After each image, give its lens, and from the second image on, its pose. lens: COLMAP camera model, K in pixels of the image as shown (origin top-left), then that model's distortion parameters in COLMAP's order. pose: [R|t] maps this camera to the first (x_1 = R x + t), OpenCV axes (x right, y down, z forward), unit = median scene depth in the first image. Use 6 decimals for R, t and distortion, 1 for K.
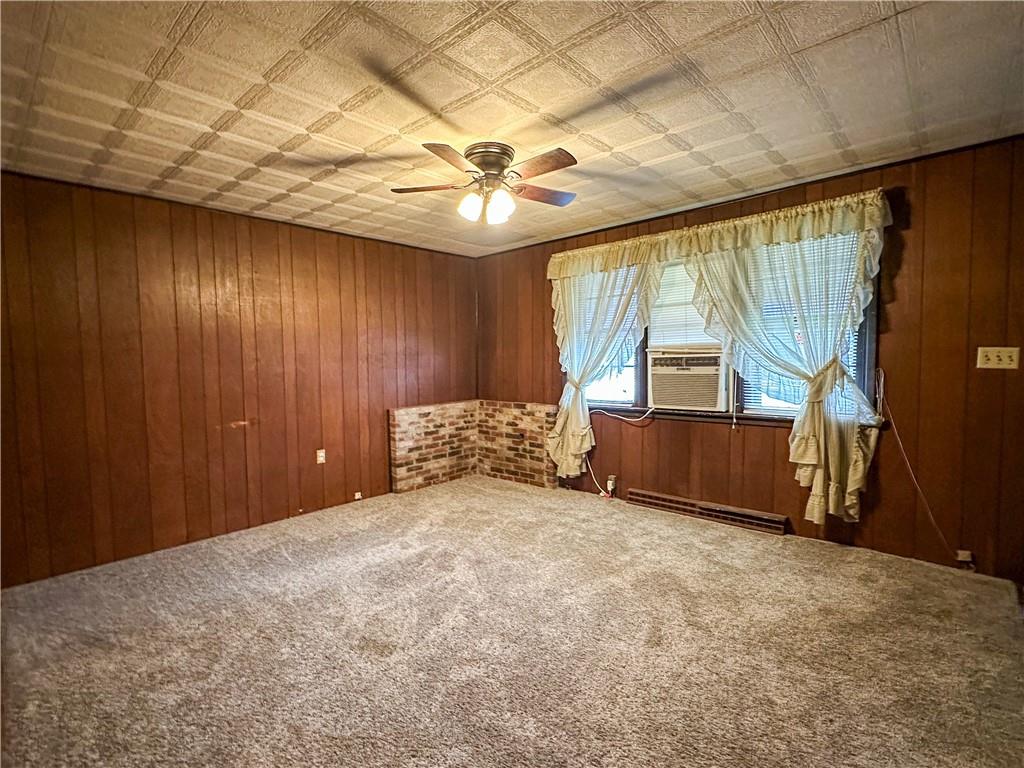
lens RADIAL K [[495.9, 0, 512.0], [0, 495.9, 384.0], [0, 0, 1]] dist [-0.003028, -0.000966]
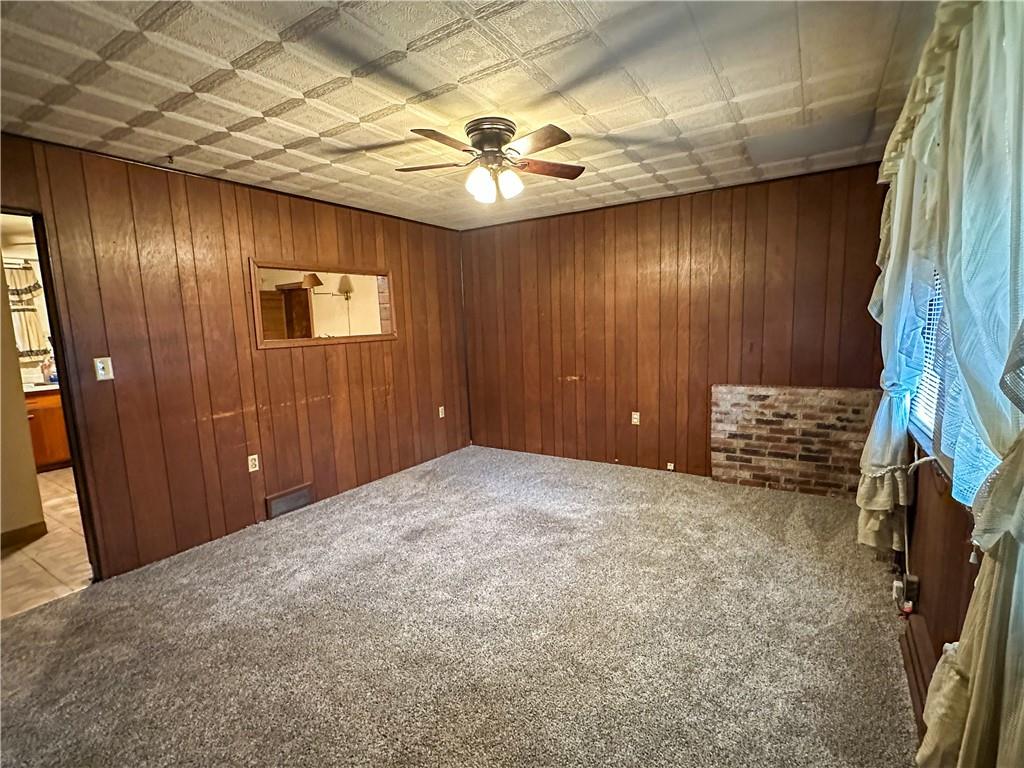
lens RADIAL K [[495.9, 0, 512.0], [0, 495.9, 384.0], [0, 0, 1]] dist [-0.003028, -0.000966]
pose [[0.158524, 0.127053, -0.979146, 0.551460], [-0.026533, 0.991876, 0.124409, -0.049096], [0.986999, 0.006258, 0.160607, 0.496375]]
